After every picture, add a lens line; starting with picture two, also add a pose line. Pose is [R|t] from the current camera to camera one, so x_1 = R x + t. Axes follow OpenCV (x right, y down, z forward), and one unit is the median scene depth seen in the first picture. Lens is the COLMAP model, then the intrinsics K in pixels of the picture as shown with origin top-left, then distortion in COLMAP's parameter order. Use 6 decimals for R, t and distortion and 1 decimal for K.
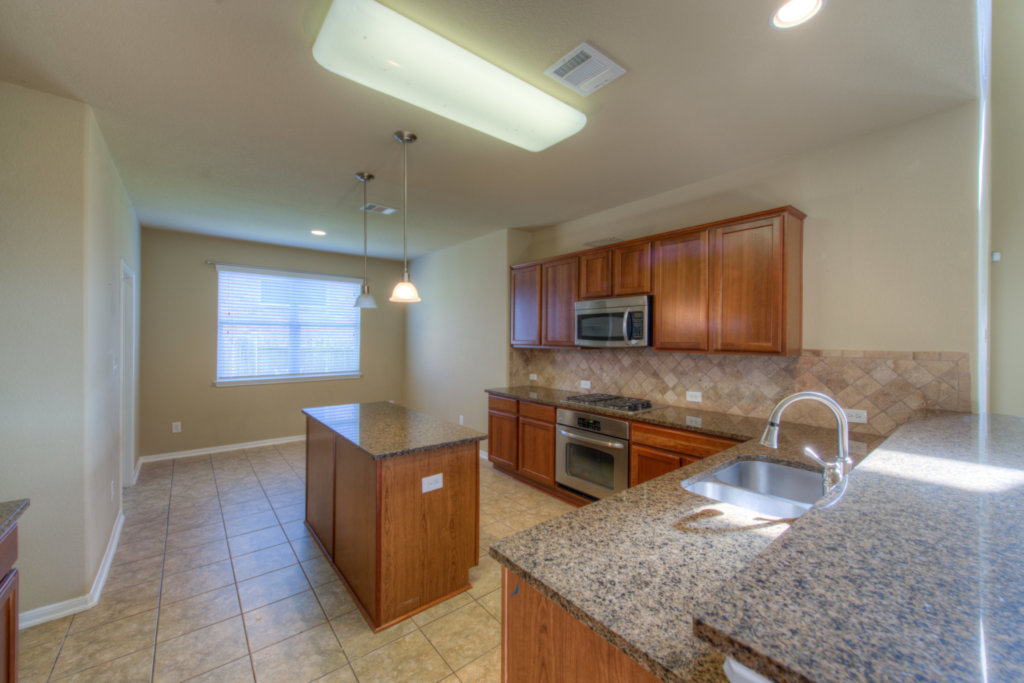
lens RADIAL K [[397.9, 0, 514.1], [0, 397.9, 338.1], [0, 0, 1]] dist [0.001473, -0.000821]
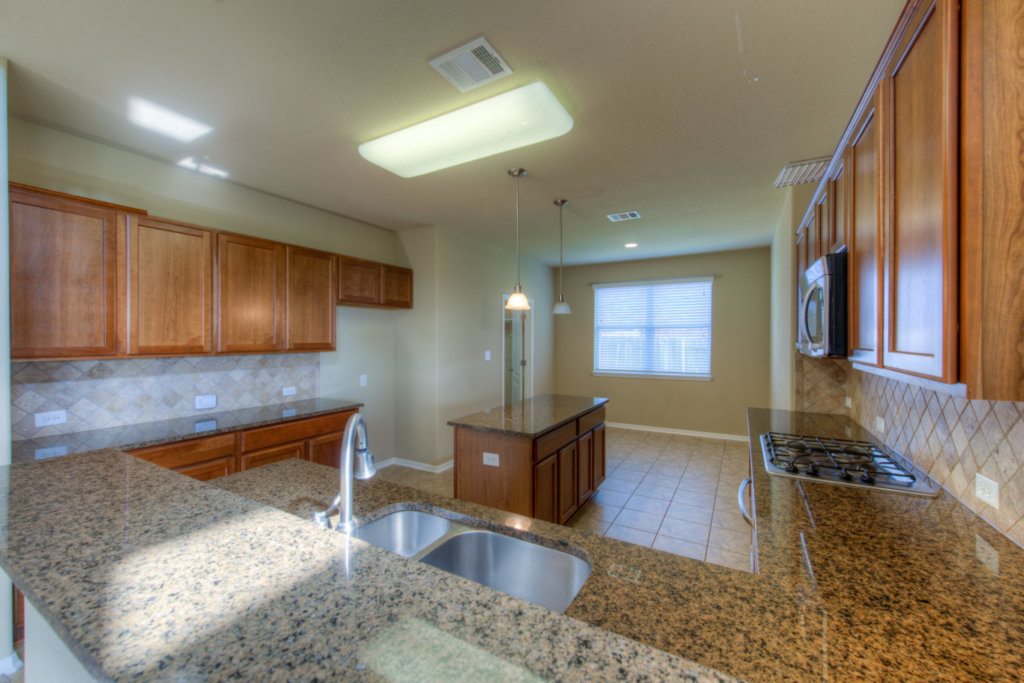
lens RADIAL K [[397.9, 0, 515.6], [0, 397.9, 341.0], [0, 0, 1]] dist [0.001473, -0.000821]
pose [[0.362695, 0.003090, -0.931903, 0.507984], [0.002309, 0.999988, 0.004214, -0.001676], [0.931905, -0.003680, 0.362684, 0.335866]]
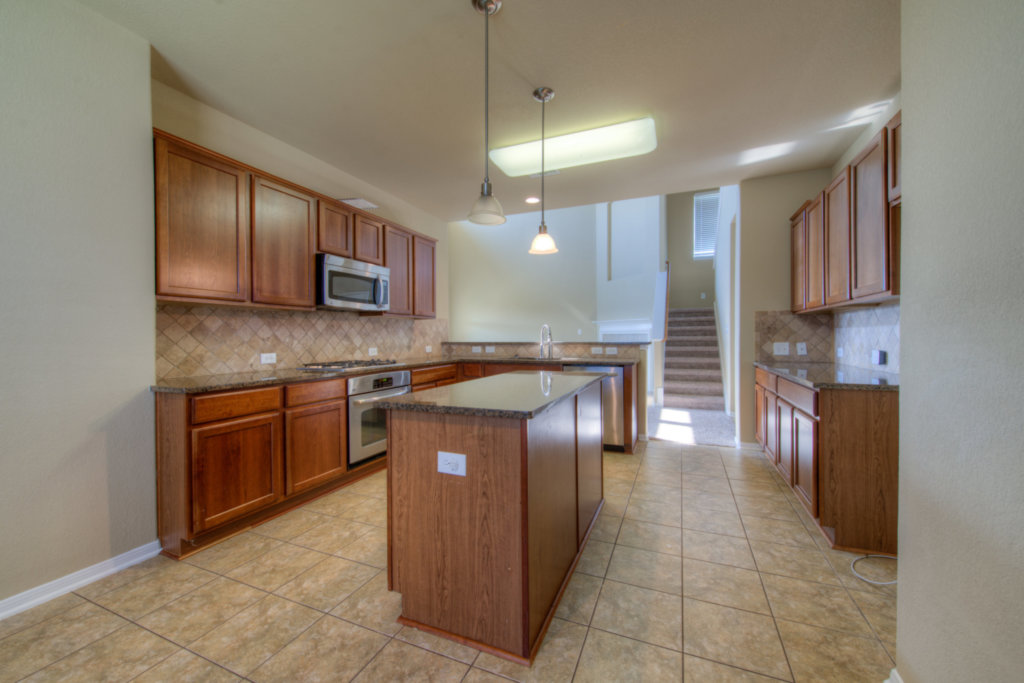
lens RADIAL K [[397.9, 0, 513.1], [0, 397.9, 337.8], [0, 0, 1]] dist [0.001473, -0.000821]
pose [[-0.466467, -0.004706, 0.884526, -0.818105], [0.002886, 0.999972, 0.006842, 0.086515], [-0.884534, 0.005744, -0.466441, 1.100569]]
